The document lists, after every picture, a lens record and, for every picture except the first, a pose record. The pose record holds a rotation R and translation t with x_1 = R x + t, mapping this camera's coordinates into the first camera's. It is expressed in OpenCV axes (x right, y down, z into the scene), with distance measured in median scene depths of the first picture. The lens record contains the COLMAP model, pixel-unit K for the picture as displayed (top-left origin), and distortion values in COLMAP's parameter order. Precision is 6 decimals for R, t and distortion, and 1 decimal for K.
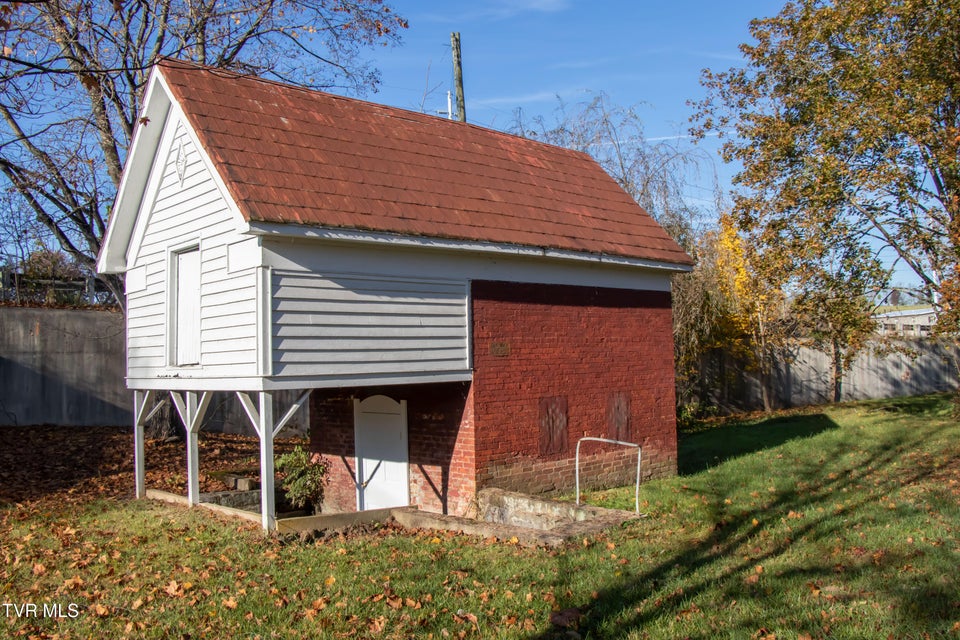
lens RADIAL K [[857.5, 0, 479.2], [0, 857.5, 316.6], [0, 0, 1]] dist [-0.005169, -0.001244]
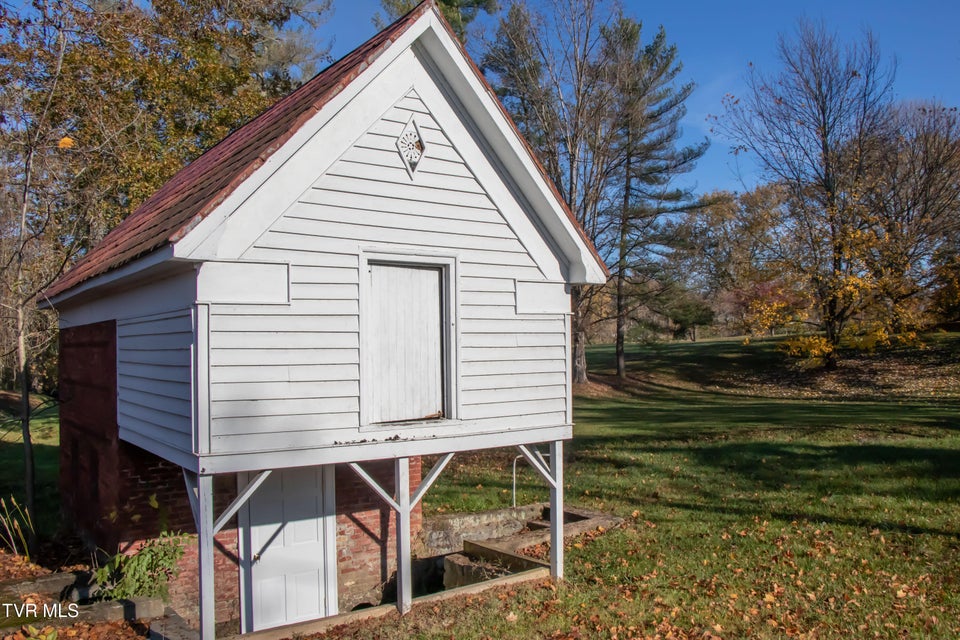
lens RADIAL K [[784.3, 0, 479.0], [0, 784.3, 327.3], [0, 0, 1]] dist [-0.043646, -0.000538]
pose [[0.116089, 0.050750, 0.991941, -0.924105], [-0.056003, 0.997439, -0.044477, 0.001697], [-0.991659, -0.050389, 0.118634, 0.791149]]
